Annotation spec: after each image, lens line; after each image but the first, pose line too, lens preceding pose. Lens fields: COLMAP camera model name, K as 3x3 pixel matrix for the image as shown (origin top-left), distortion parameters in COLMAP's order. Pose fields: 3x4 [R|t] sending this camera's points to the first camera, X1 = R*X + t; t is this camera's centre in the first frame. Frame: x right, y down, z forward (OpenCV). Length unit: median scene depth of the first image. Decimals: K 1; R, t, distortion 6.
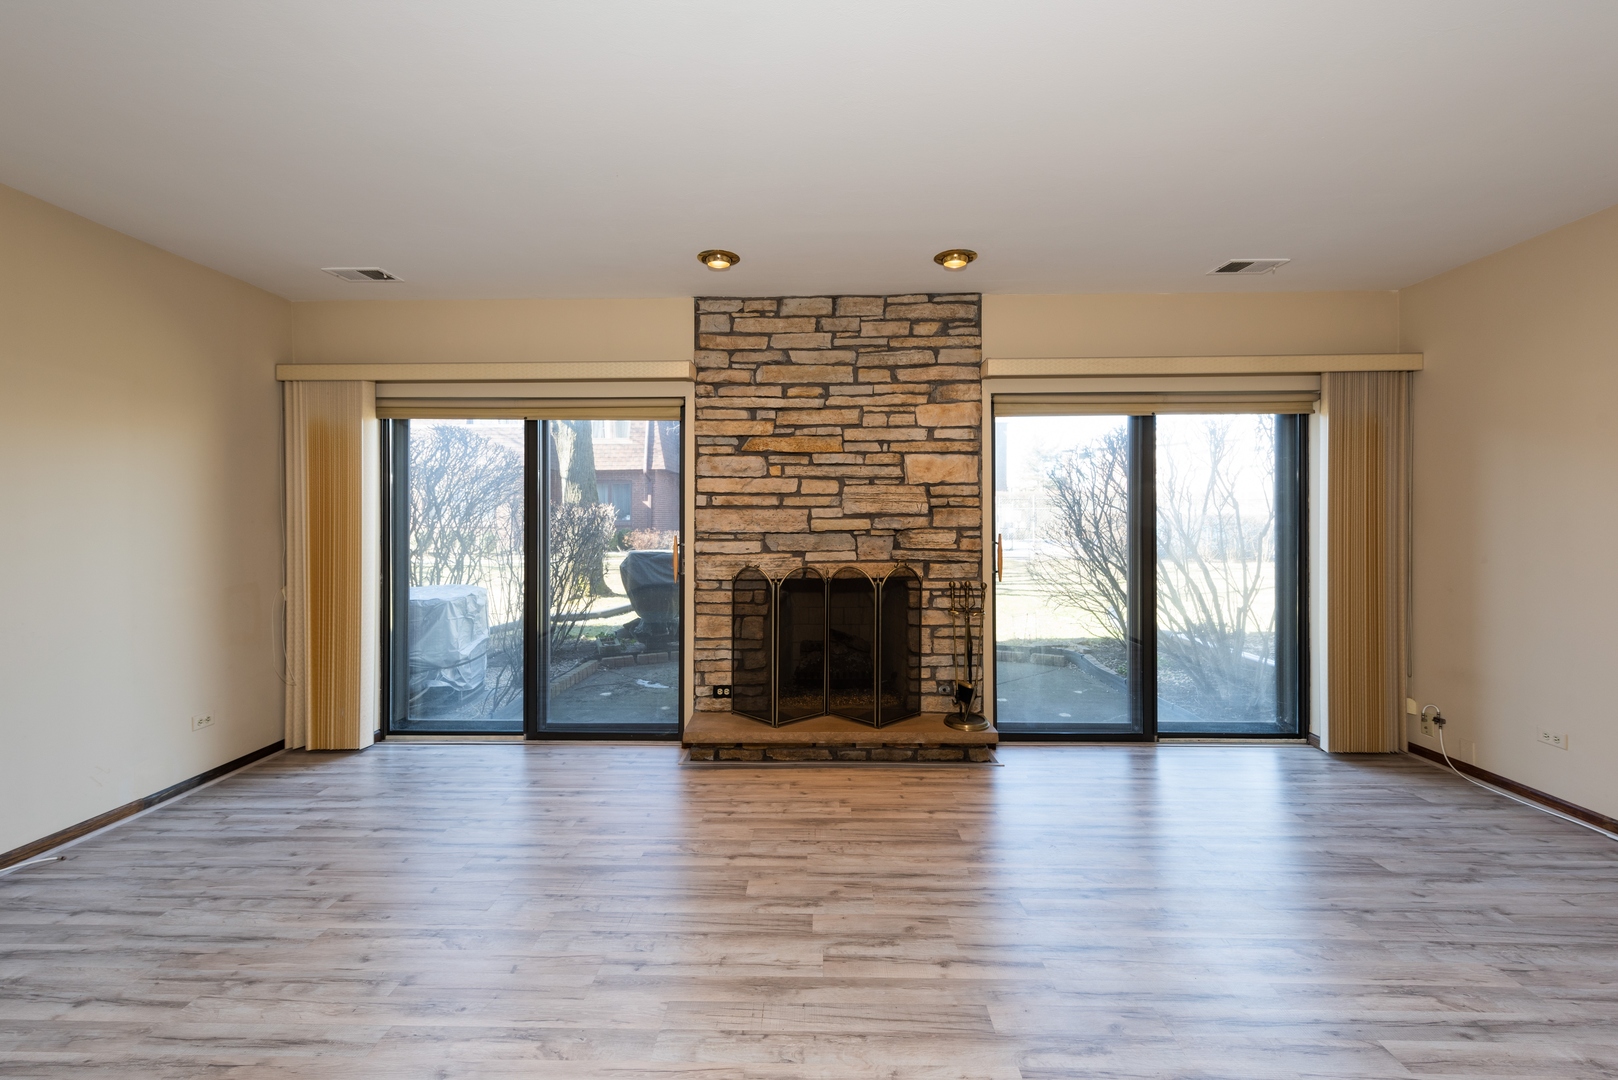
lens RADIAL K [[642.1, 0, 806.1], [0, 642.1, 507.3], [0, 0, 1]] dist [0.004462, -0.000287]
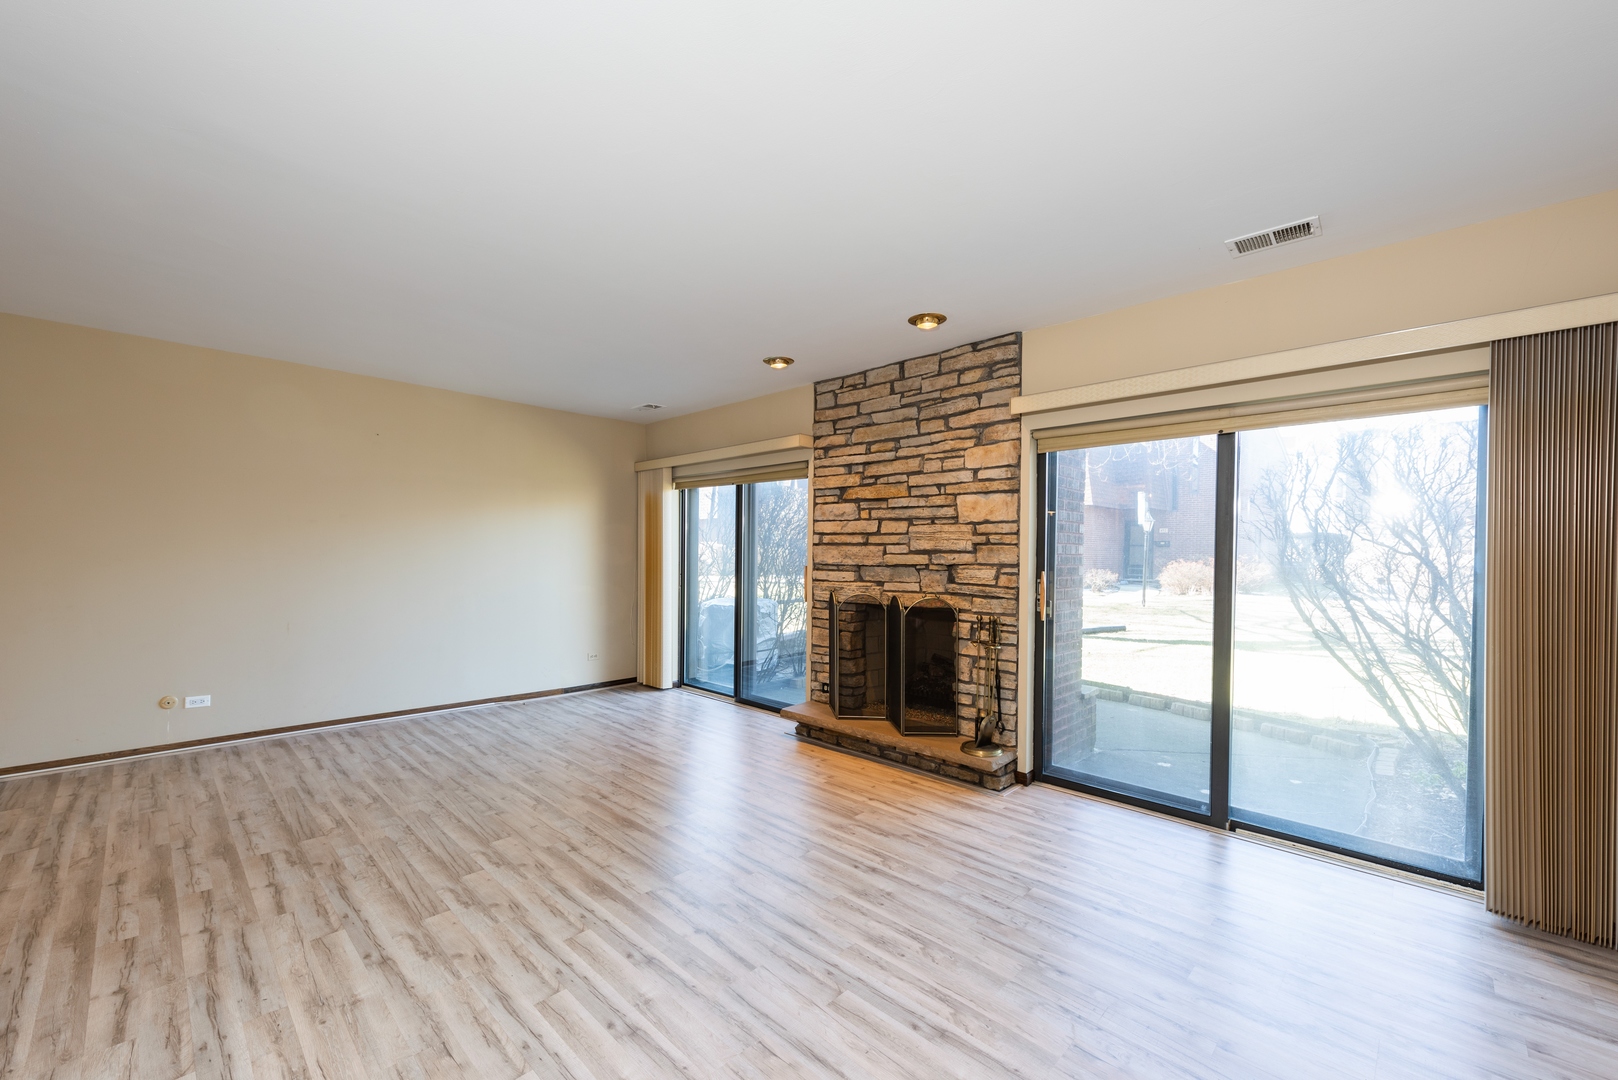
lens RADIAL K [[649.9, 0, 807.7], [0, 649.9, 546.6], [0, 0, 1]] dist [0.007177, -0.000372]
pose [[0.731069, 0.003158, -0.682297, 0.721925], [0.003430, 0.999960, 0.008304, -0.006530], [0.682295, -0.008411, 0.731028, 0.027614]]
